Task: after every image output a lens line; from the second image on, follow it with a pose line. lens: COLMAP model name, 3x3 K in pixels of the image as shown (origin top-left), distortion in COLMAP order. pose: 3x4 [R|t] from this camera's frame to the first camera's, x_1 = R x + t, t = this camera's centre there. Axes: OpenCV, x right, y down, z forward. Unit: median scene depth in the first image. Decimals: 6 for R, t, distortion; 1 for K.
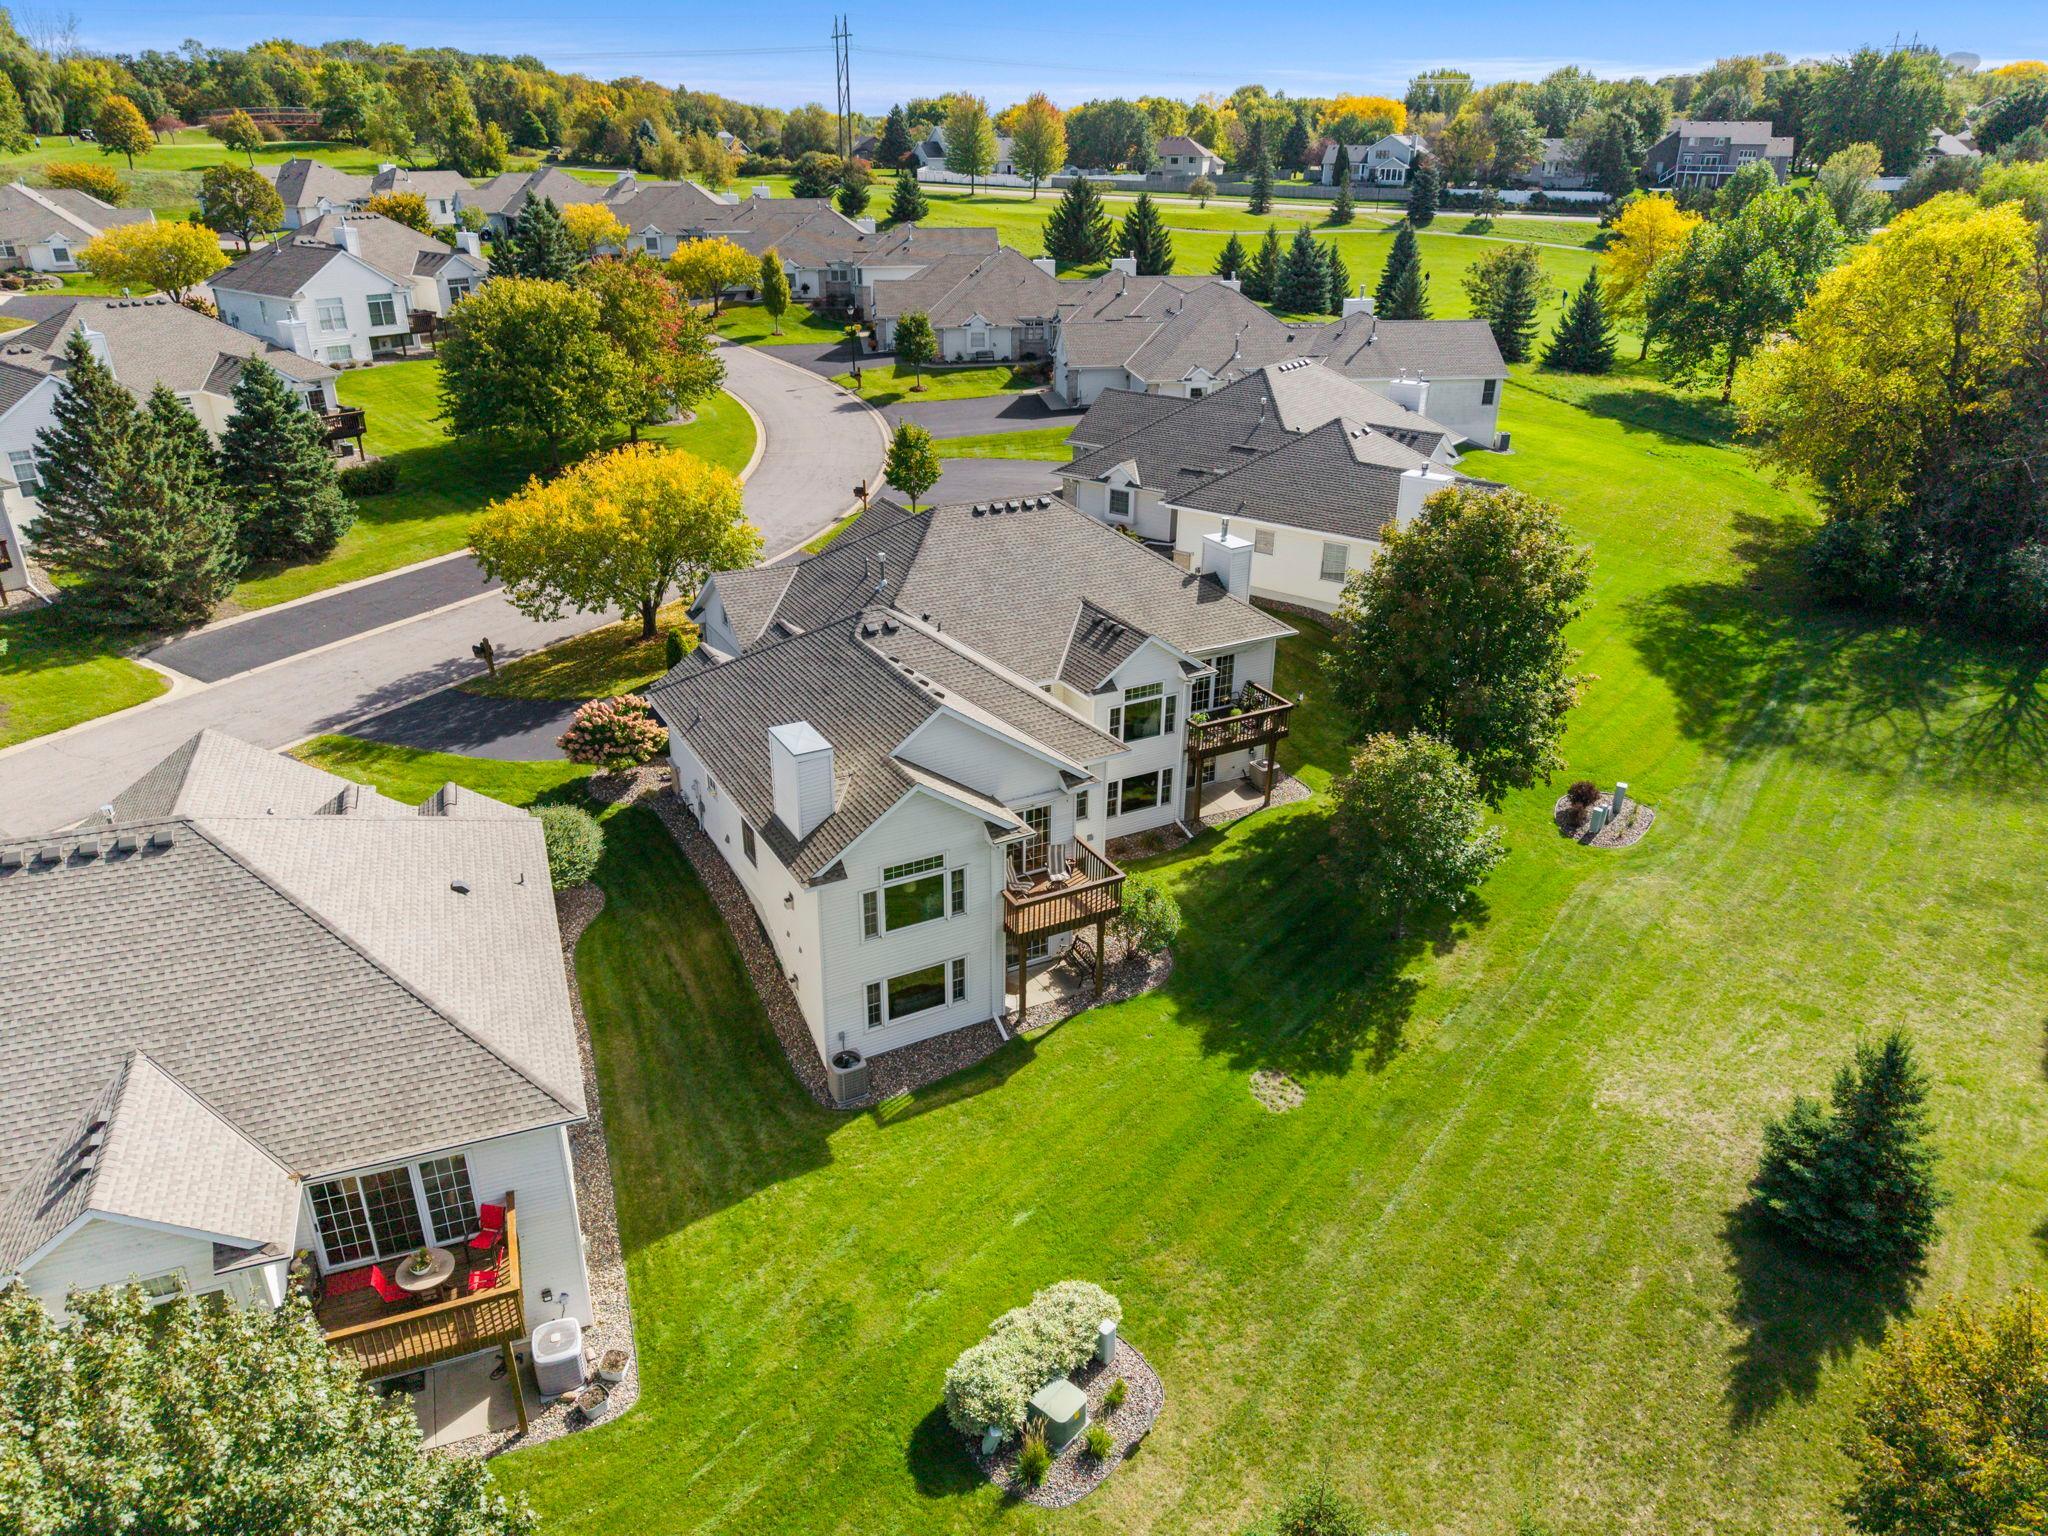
lens RADIAL K [[1377.7, 0, 1053.7], [0, 1377.7, 746.8], [0, 0, 1]] dist [-0.007199, -0.006473]
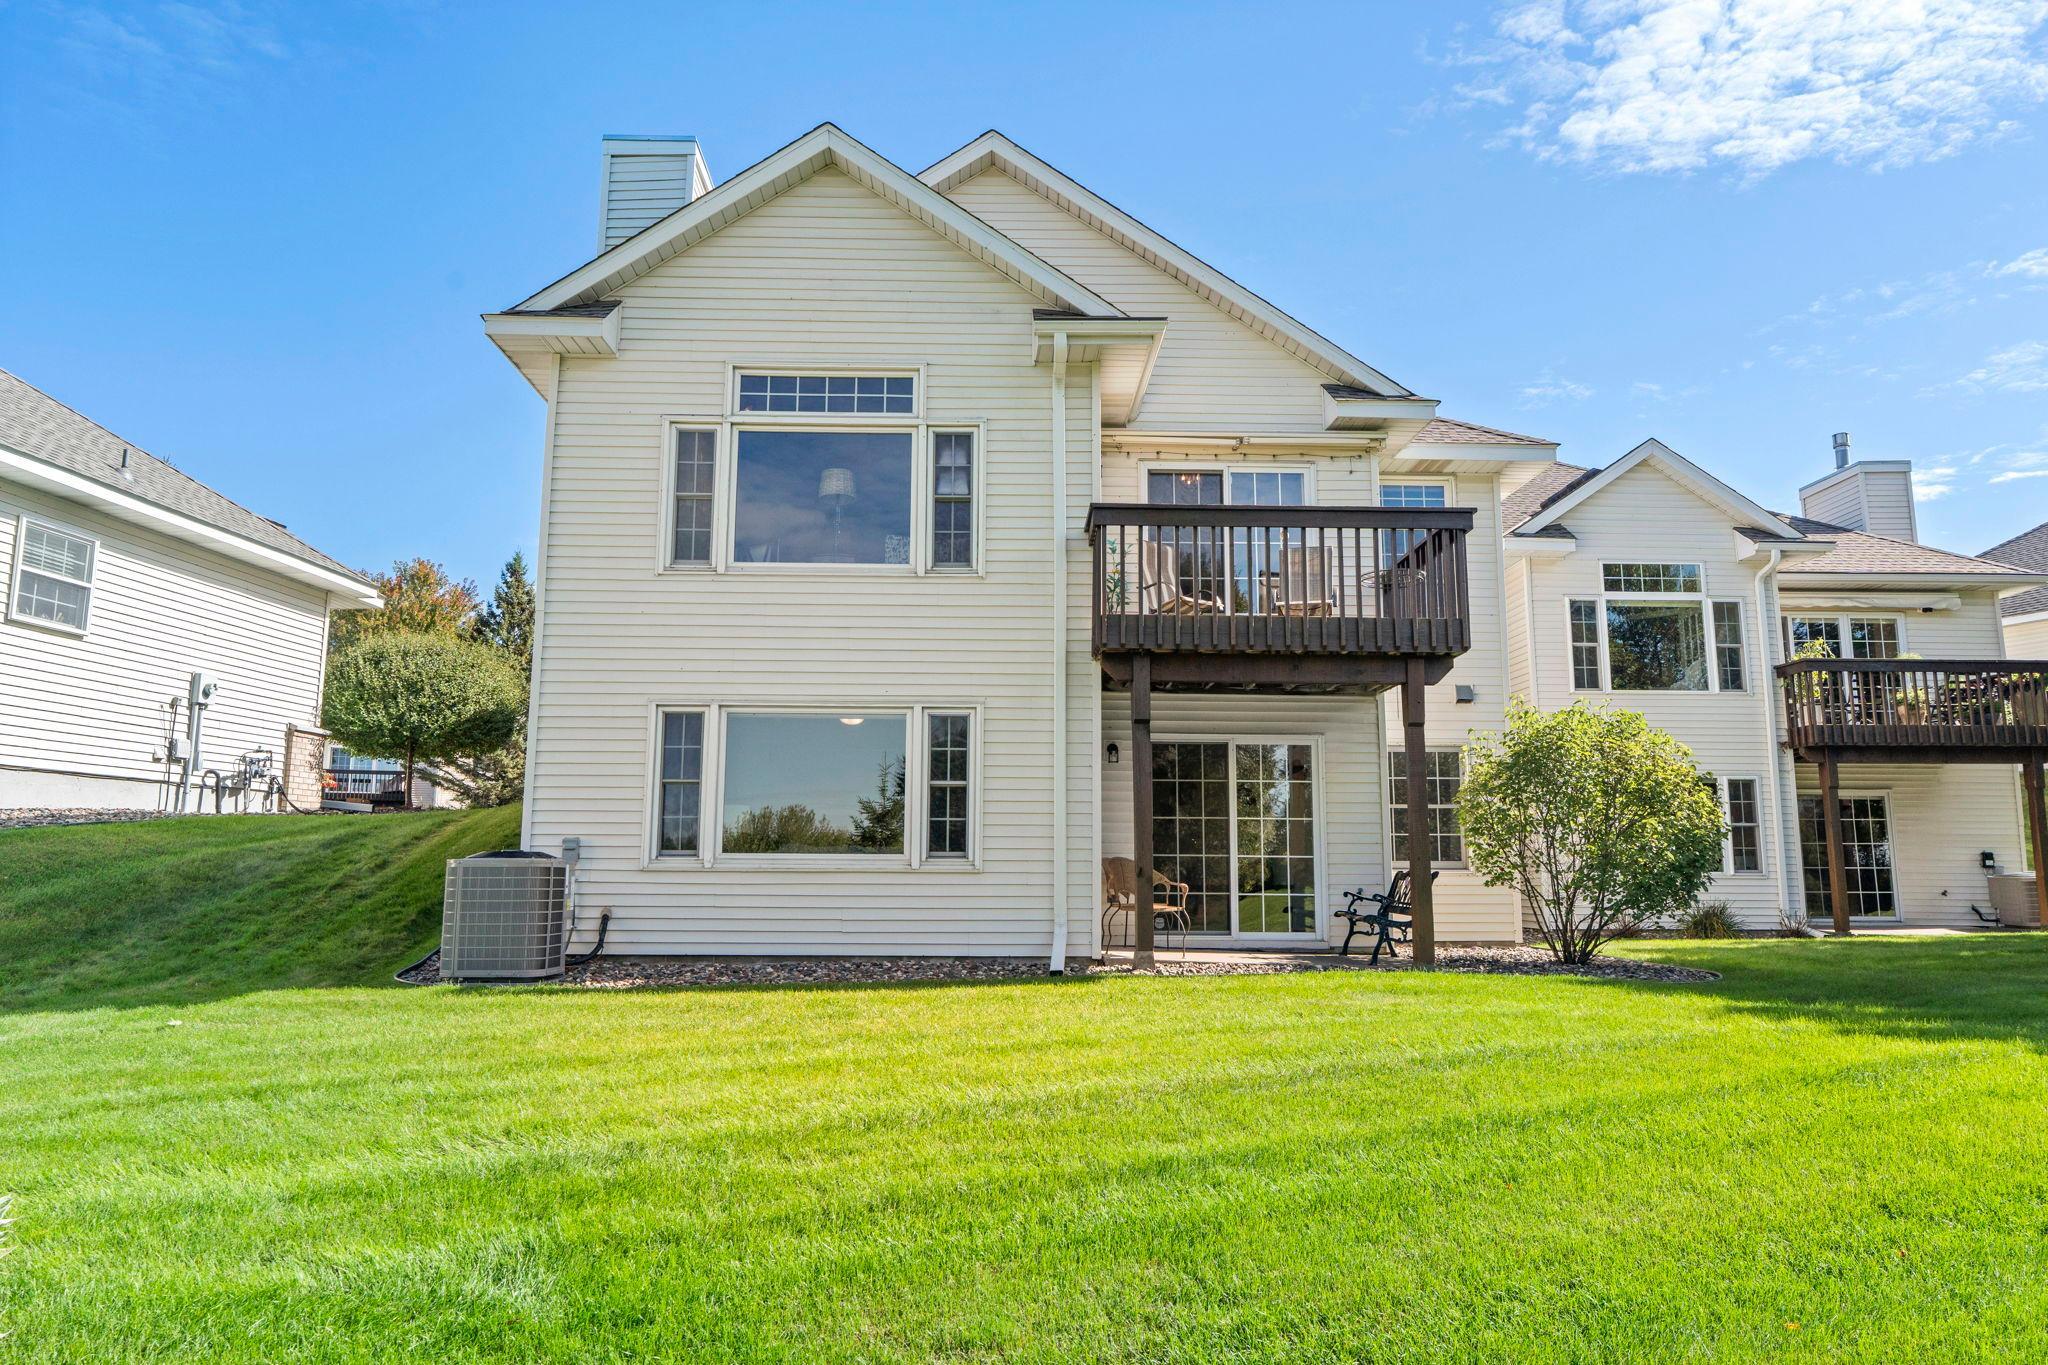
lens RADIAL K [[1333.7, 0, 1024.0], [0, 1333.7, 682.5], [0, 0, 1]] dist [-0.024513, 0.002889]
pose [[0.882839, -0.084232, -0.462062, 0.101366], [-0.179013, 0.849182, -0.496834, 0.306076], [0.434224, 0.521339, 0.734612, 0.747023]]
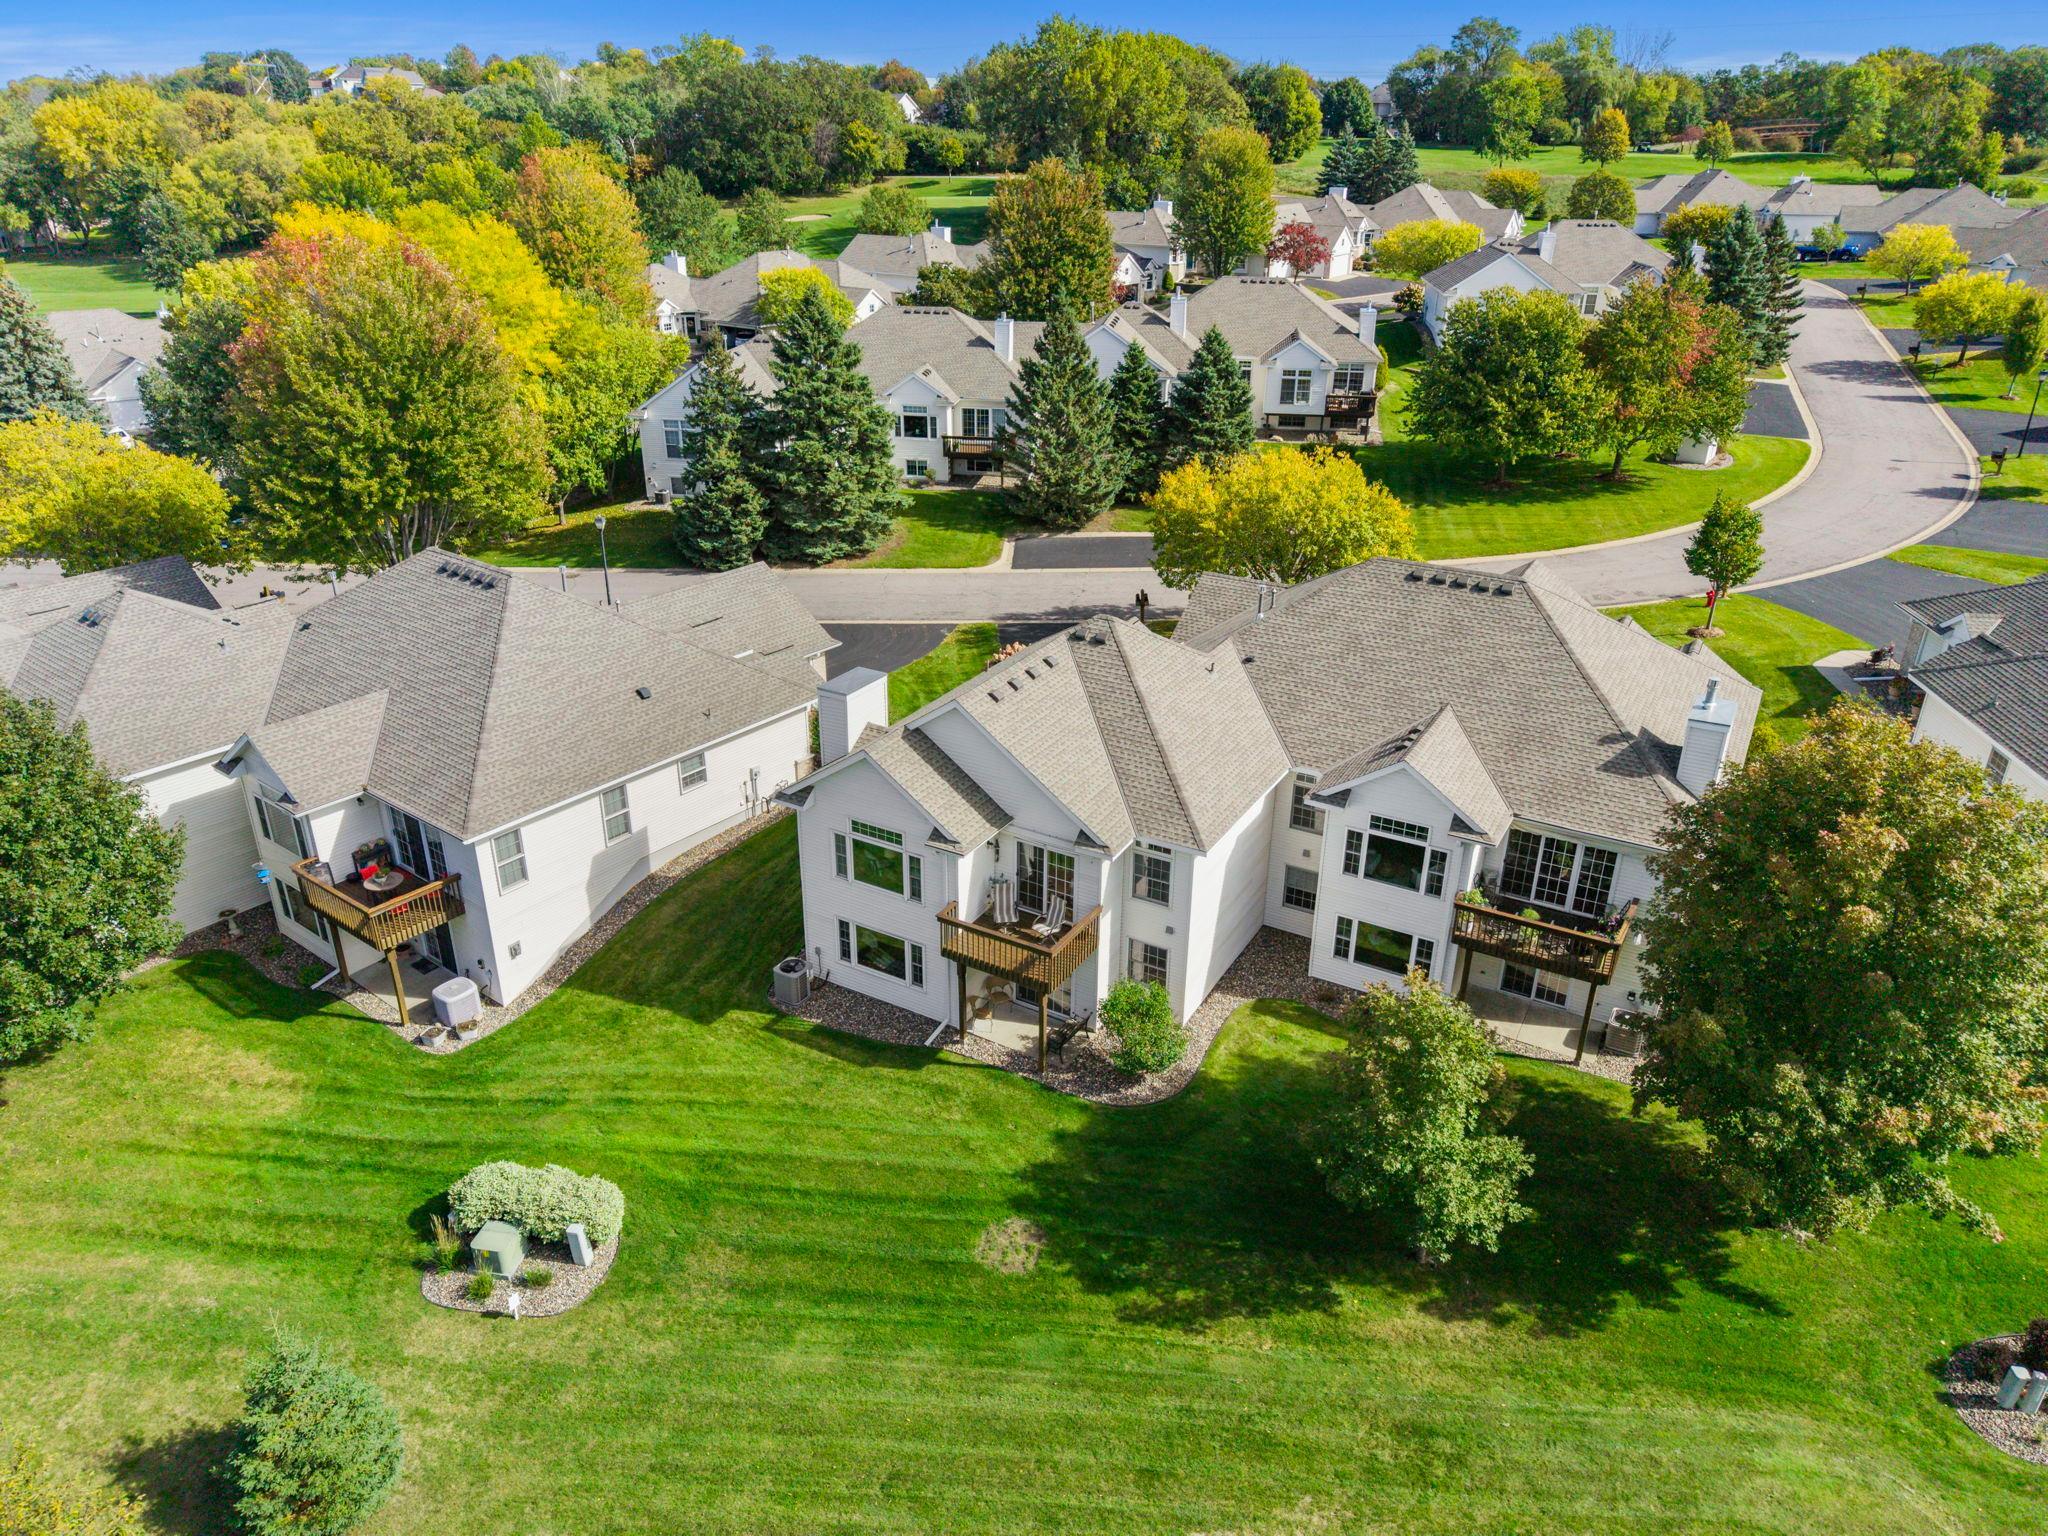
lens RADIAL K [[1380.8, 0, 1017.7], [0, 1380.8, 755.2], [0, 0, 1]] dist [0.010530, -0.005993]
pose [[0.498005, 0.345240, -0.795487, 0.718086], [-0.351454, 0.918971, 0.178808, -0.179478], [0.792761, 0.190530, 0.578988, 0.437004]]
